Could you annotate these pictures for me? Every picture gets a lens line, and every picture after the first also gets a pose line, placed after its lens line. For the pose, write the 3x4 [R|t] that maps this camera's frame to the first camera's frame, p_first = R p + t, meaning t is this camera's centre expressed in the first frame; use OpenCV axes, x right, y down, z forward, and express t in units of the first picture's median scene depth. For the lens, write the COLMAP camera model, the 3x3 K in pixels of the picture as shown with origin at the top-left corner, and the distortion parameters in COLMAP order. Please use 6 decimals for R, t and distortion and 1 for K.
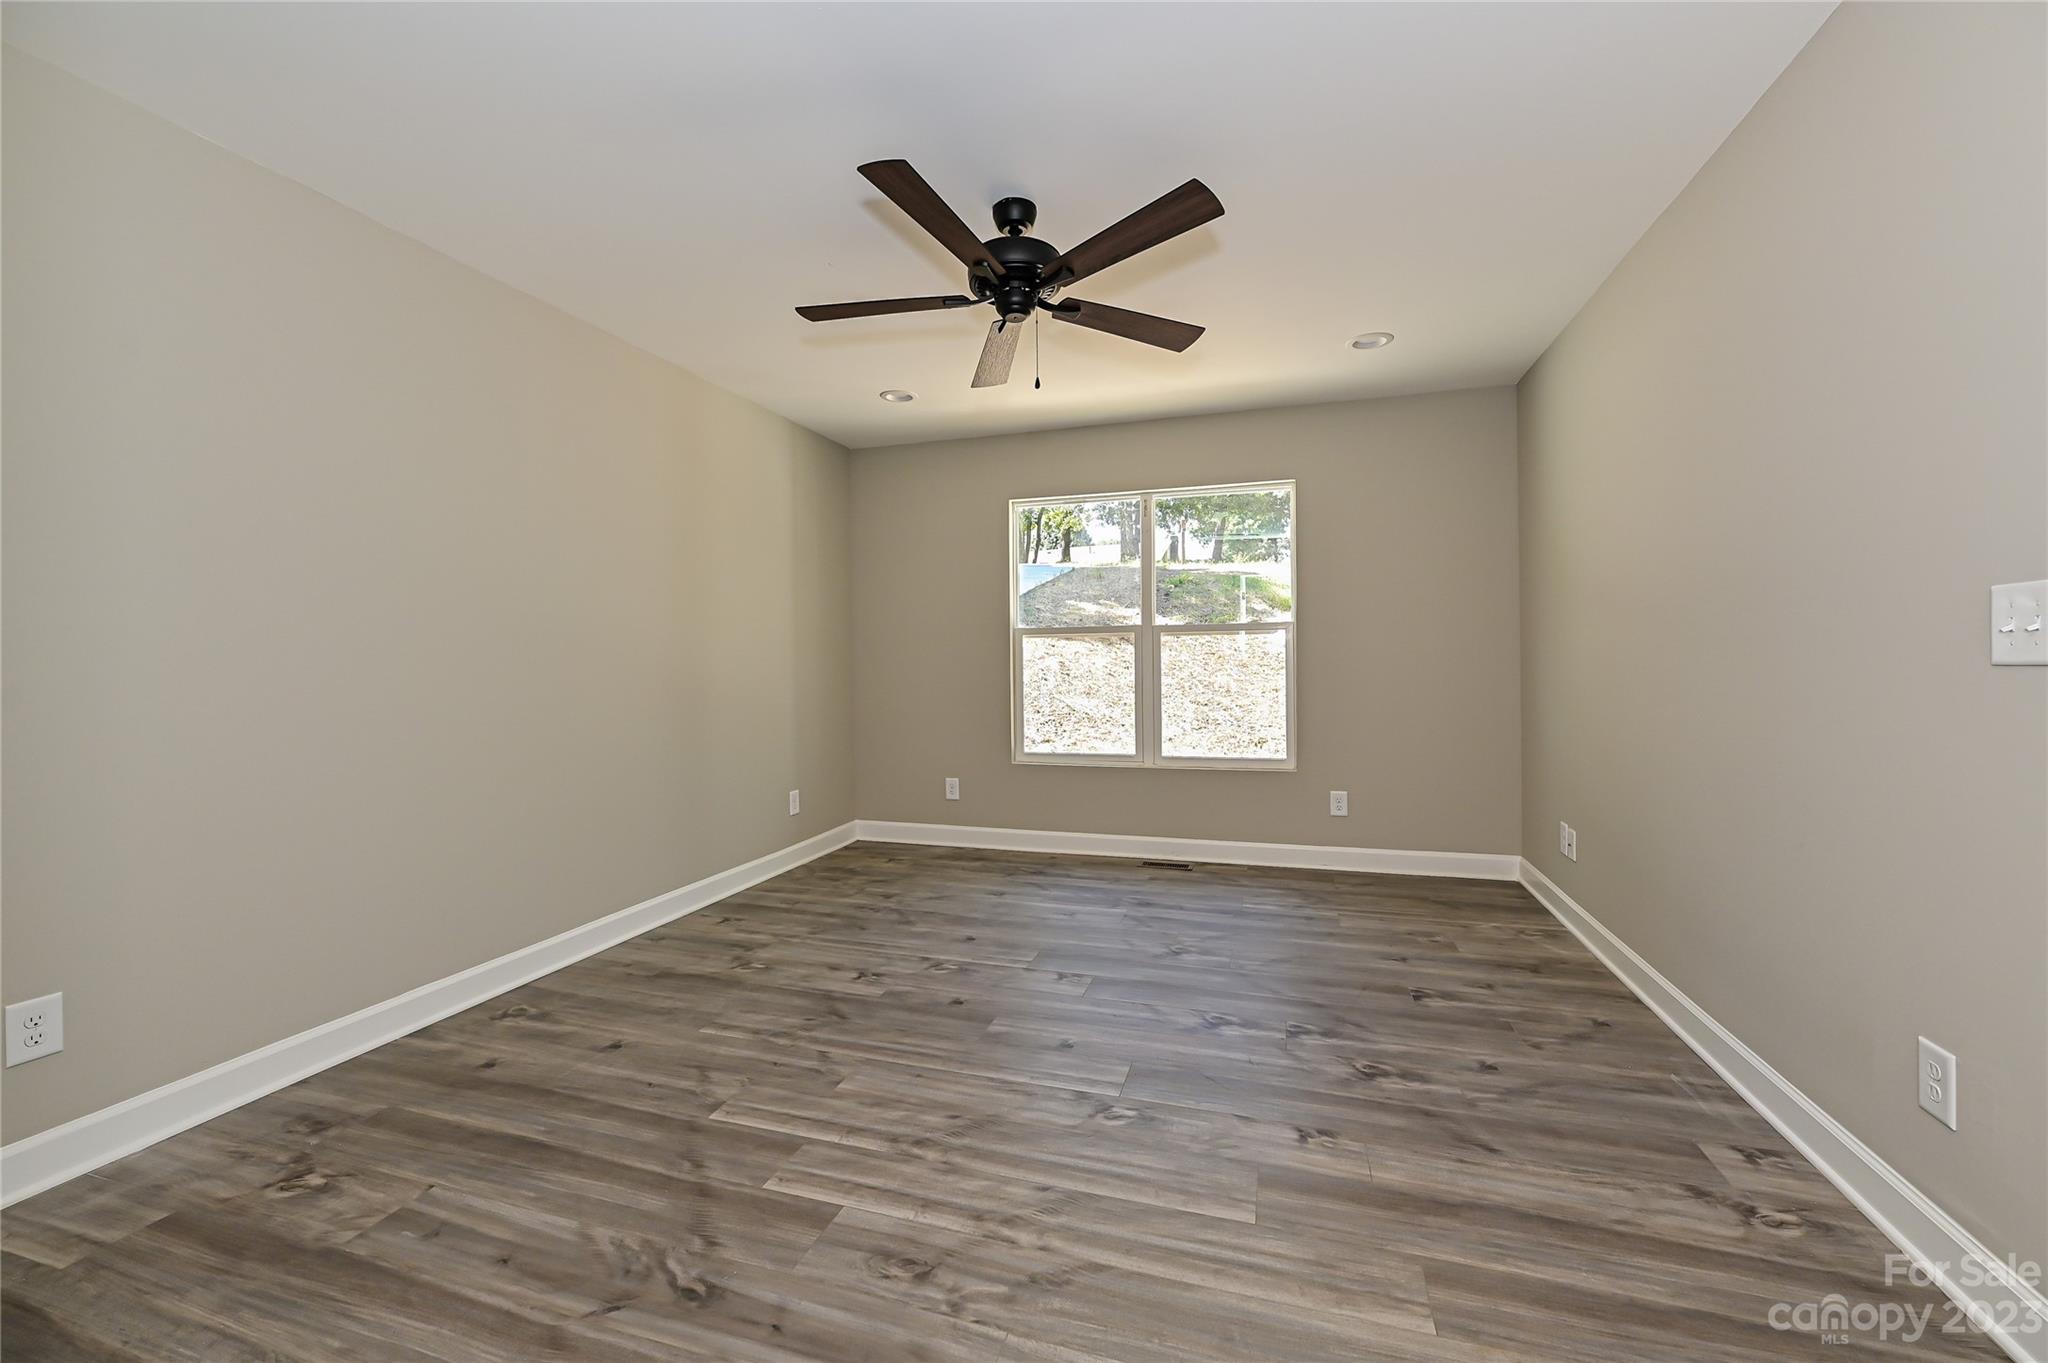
lens RADIAL K [[824.7, 0, 1007.3], [0, 824.7, 665.6], [0, 0, 1]] dist [-0.000536, -0.000077]
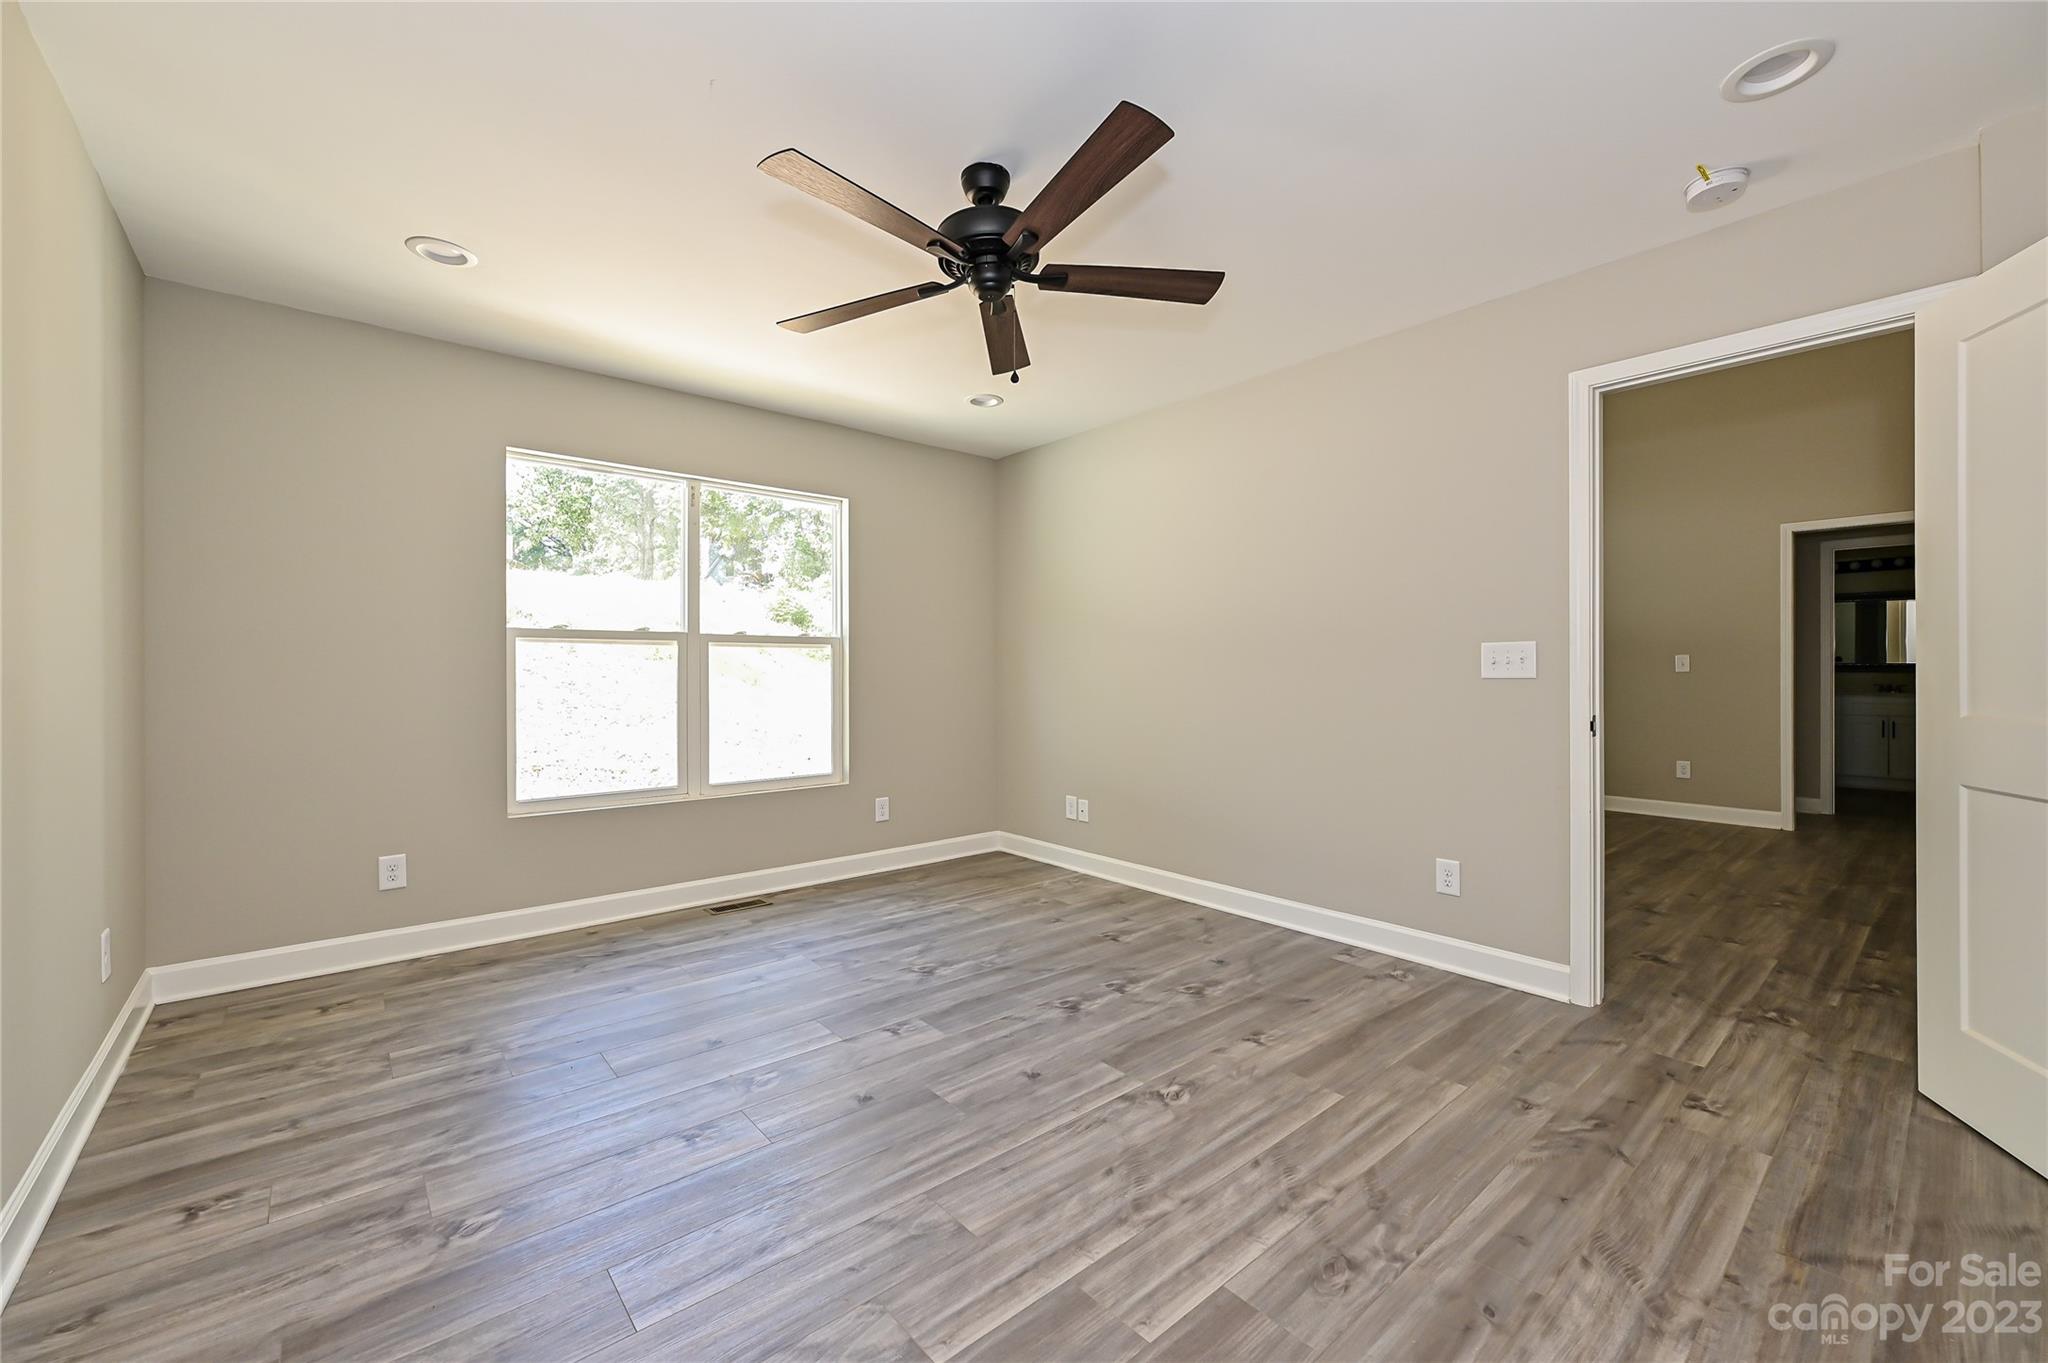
lens RADIAL K [[824.7, 0, 1036.4], [0, 824.7, 672.1], [0, 0, 1]] dist [-0.000536, -0.000077]
pose [[0.514931, 0.010106, 0.857172, -0.680291], [-0.000199, 0.999932, -0.011669, 0.002190], [-0.857232, 0.005838, 0.514898, 0.450907]]
